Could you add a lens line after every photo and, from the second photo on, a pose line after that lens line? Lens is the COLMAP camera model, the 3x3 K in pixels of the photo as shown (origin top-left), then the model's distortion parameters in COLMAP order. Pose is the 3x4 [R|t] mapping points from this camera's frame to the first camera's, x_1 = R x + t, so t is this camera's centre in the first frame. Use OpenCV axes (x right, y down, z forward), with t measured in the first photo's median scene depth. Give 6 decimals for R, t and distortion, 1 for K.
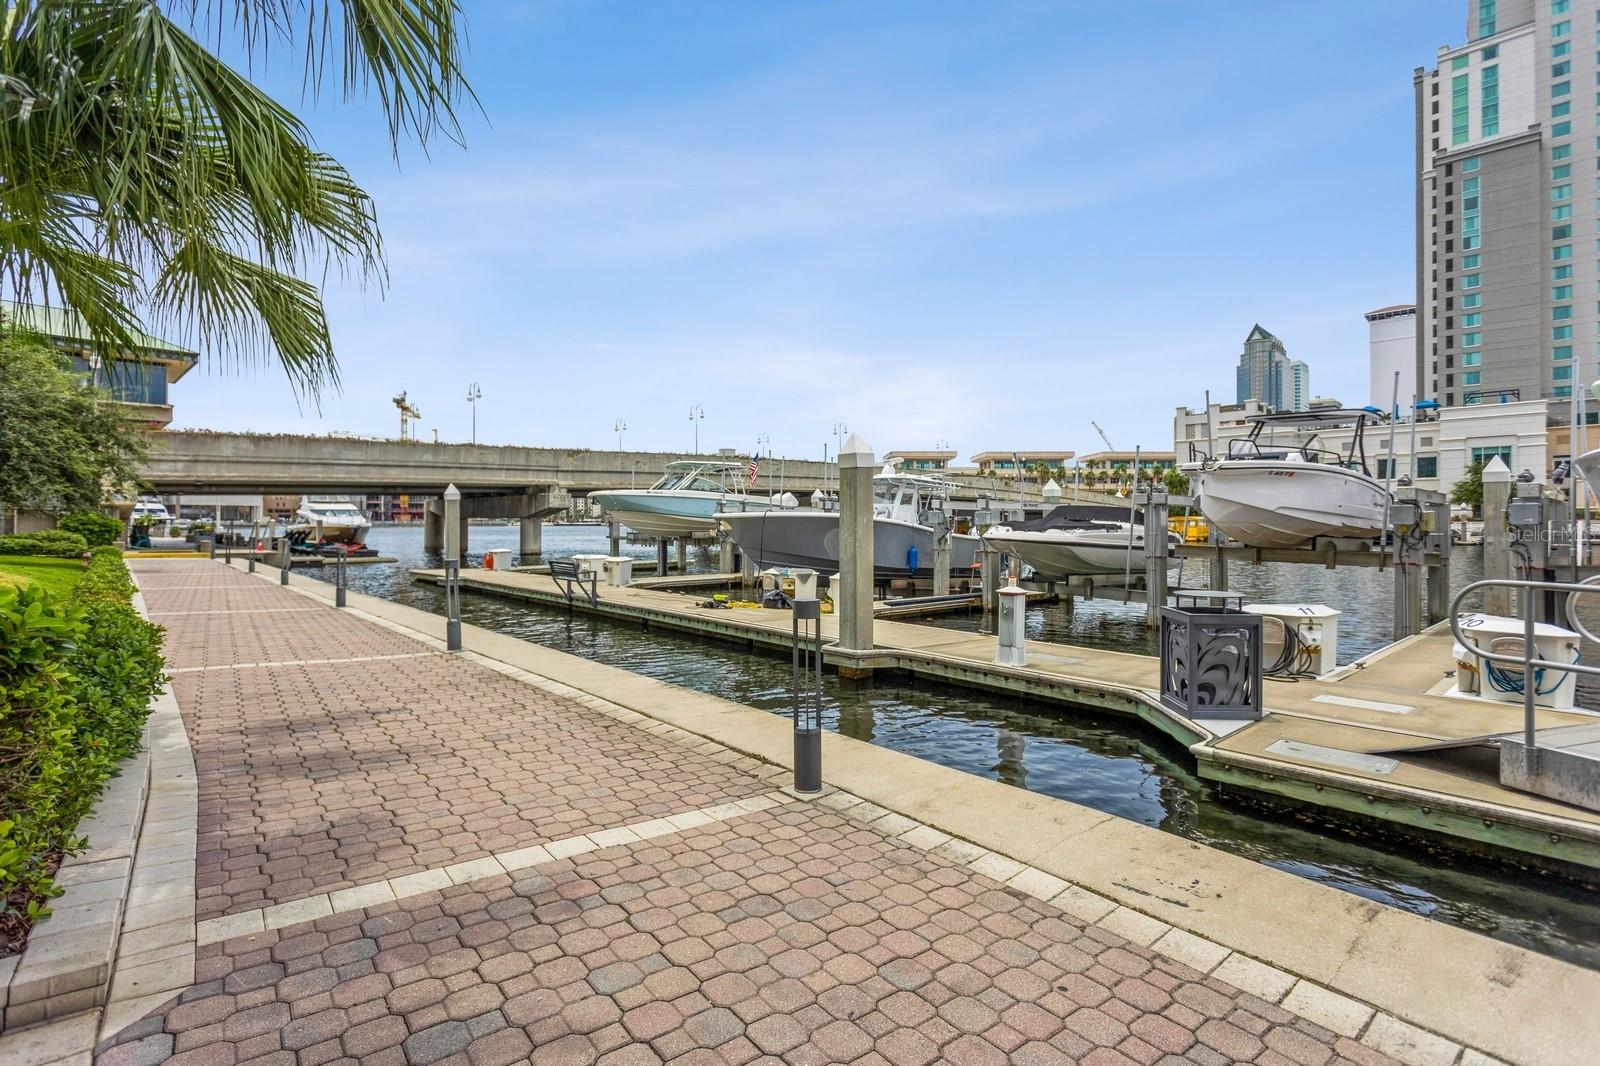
lens RADIAL K [[801.4, 0, 808.7], [0, 801.4, 499.9], [0, 0, 1]] dist [0.000959, 0.000127]
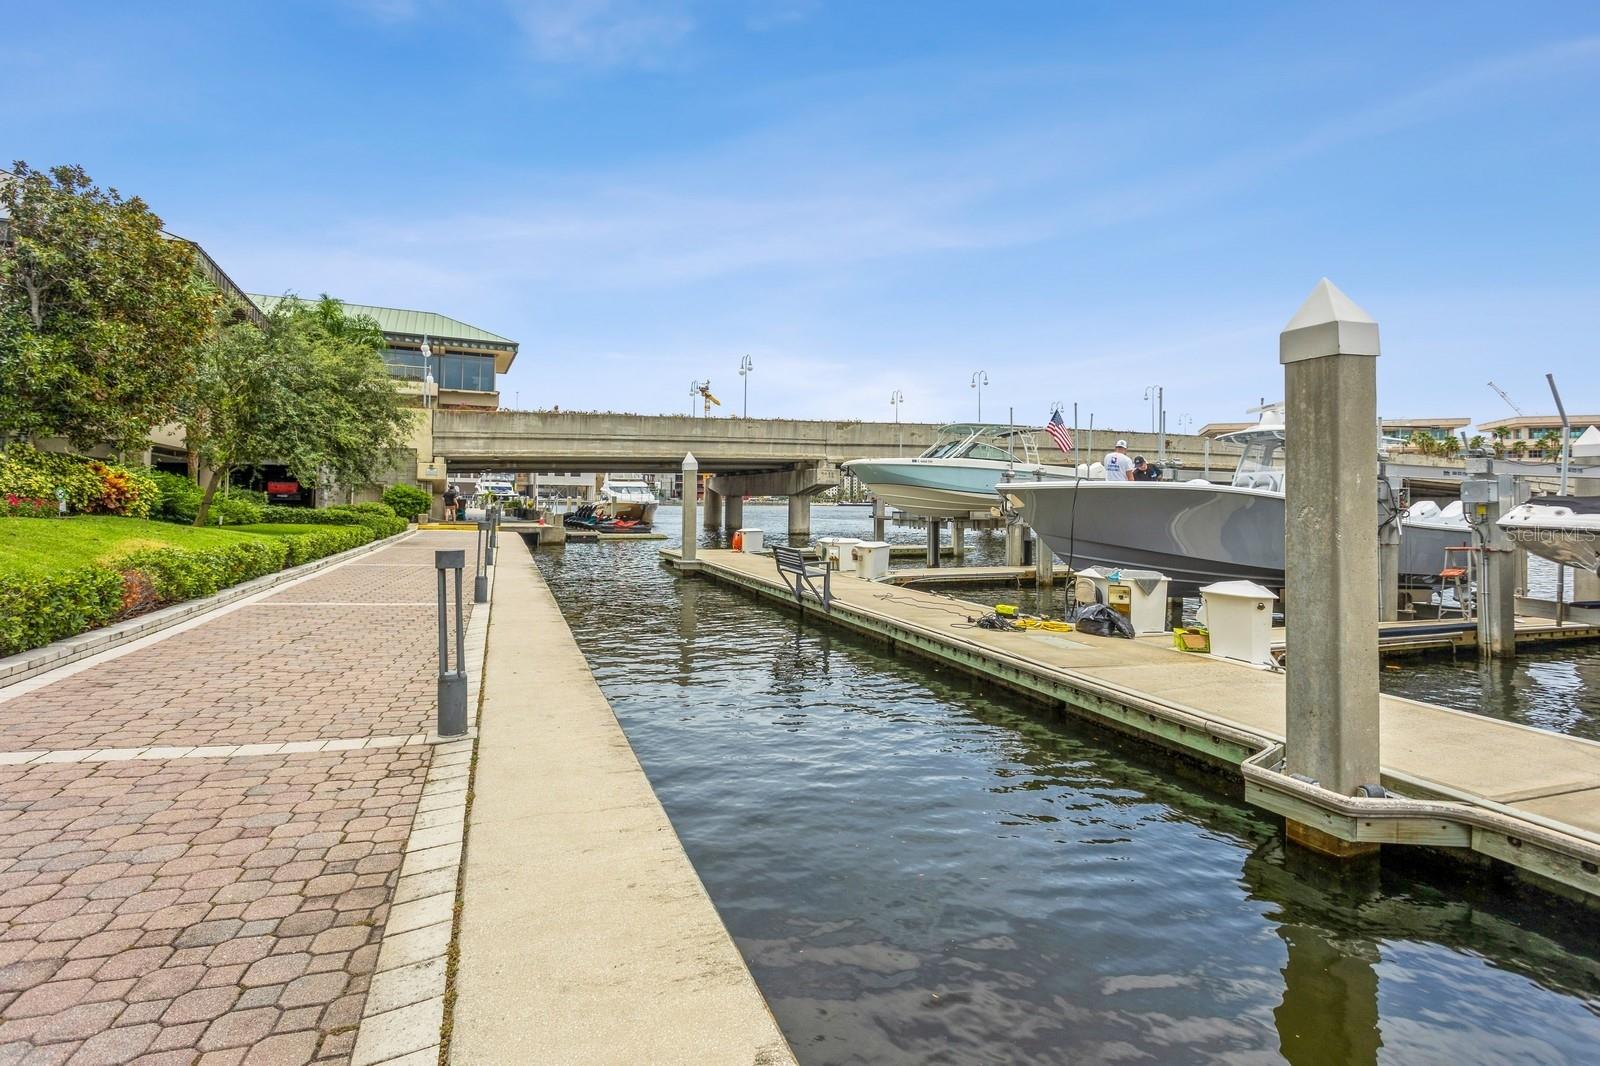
lens RADIAL K [[801.4, 0, 808.7], [0, 801.4, 499.9], [0, 0, 1]] dist [0.000959, 0.000127]
pose [[0.939052, 0.008158, -0.343678, -0.023346], [-0.000377, 0.999742, 0.022700, 0.010822], [0.343775, -0.021187, 0.938813, 0.206140]]
